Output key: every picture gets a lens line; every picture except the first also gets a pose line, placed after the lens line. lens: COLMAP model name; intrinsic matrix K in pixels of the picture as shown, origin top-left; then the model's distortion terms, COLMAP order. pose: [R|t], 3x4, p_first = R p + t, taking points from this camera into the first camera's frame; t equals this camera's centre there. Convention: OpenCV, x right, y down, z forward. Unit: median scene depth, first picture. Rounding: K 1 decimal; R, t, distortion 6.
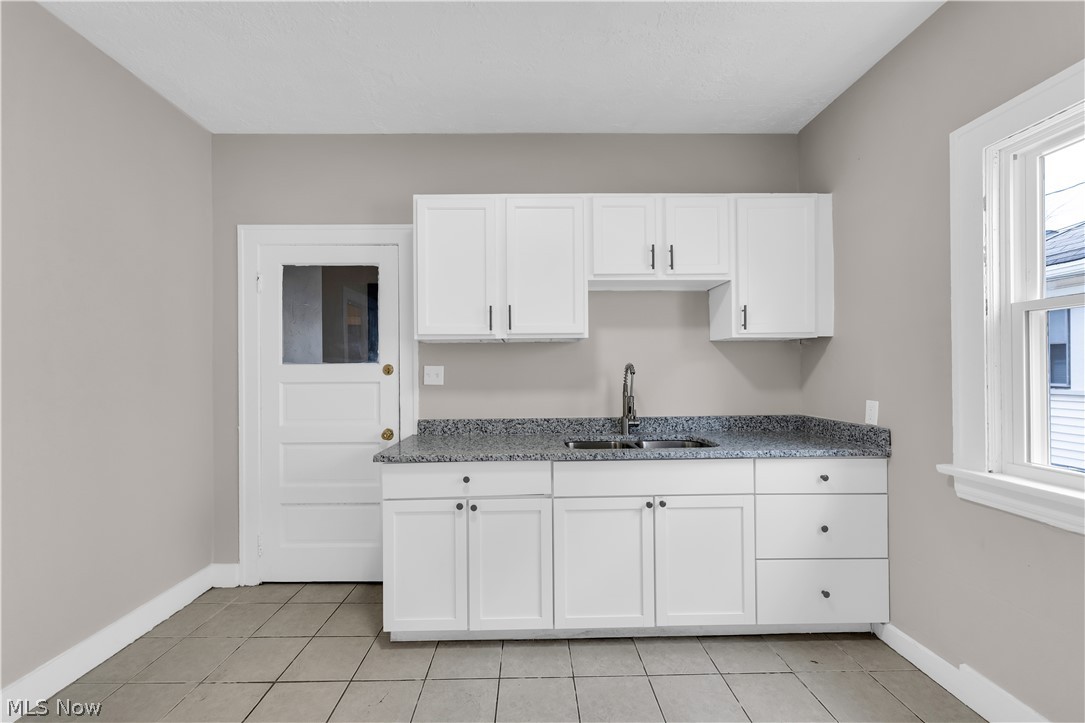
lens RADIAL K [[430.5, 0, 530.4], [0, 430.5, 372.1], [0, 0, 1]] dist [-0.000443, 0.000000]
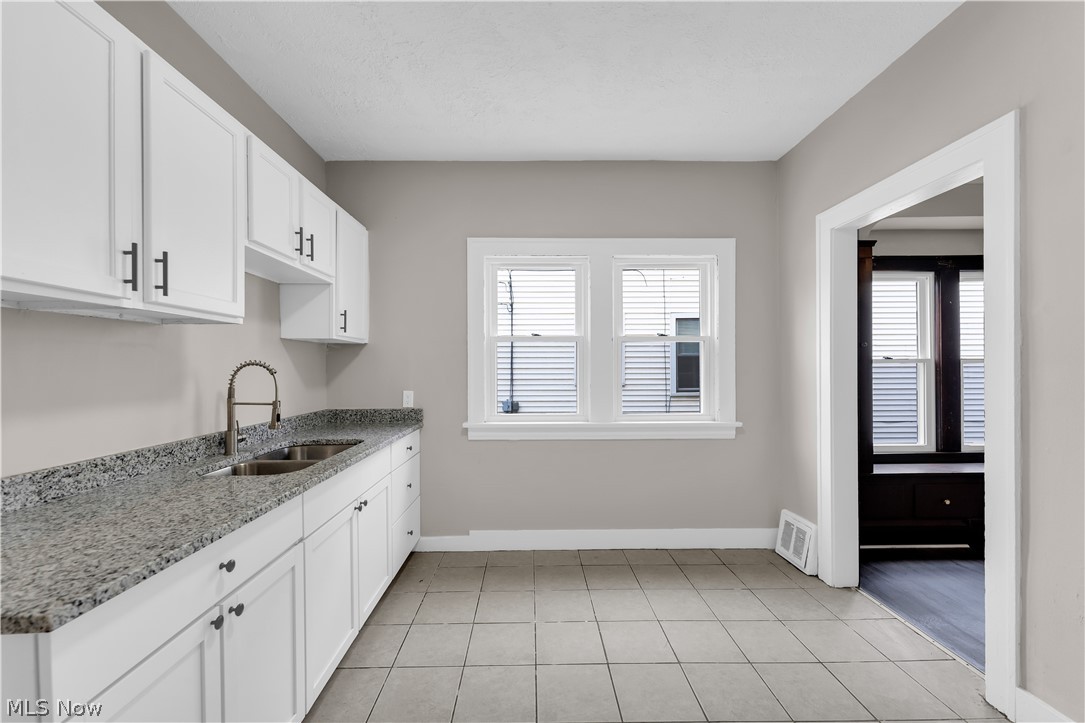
lens RADIAL K [[432.7, 0, 538.6], [0, 432.7, 367.9], [0, 0, 1]] dist [-0.000327, -0.000463]
pose [[0.003490, 0.005514, 0.999979, -0.534402], [0.005806, 0.999968, -0.005534, 0.000312], [-0.999977, 0.005825, 0.003458, 0.452016]]
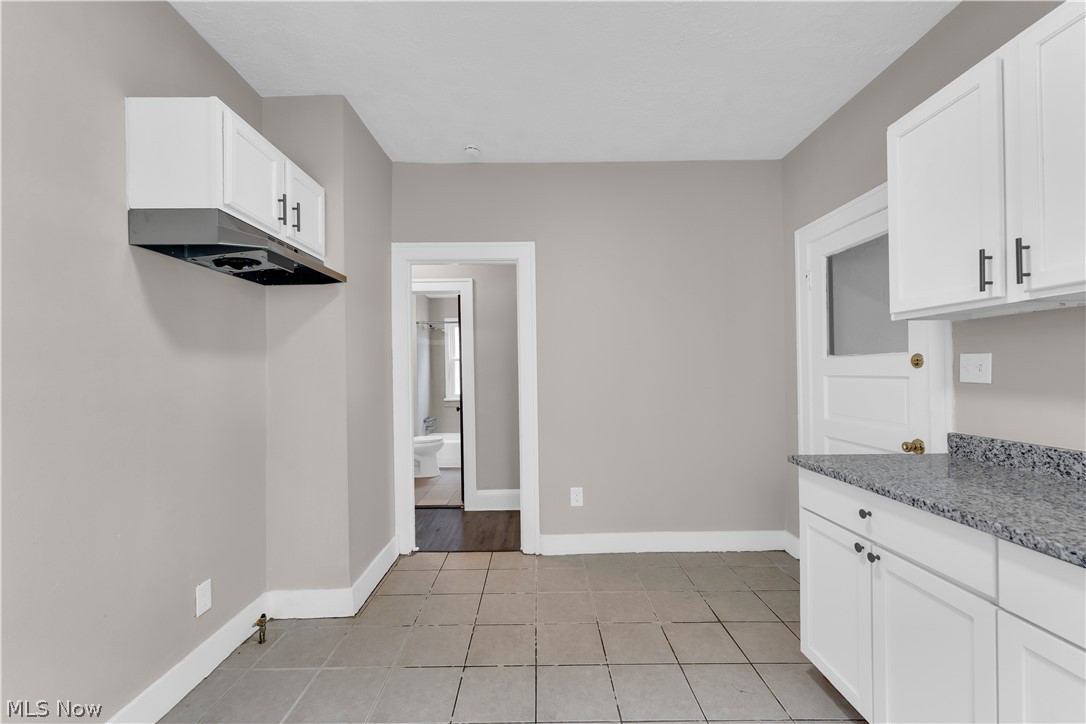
lens RADIAL K [[437.8, 0, 539.3], [0, 437.8, 369.5], [0, 0, 1]] dist [-0.000990, -0.000312]
pose [[-0.007902, 0.001656, -0.999967, 0.445697], [0.013866, 0.999903, 0.001547, -0.000589], [0.999873, -0.013853, -0.007925, 0.351633]]
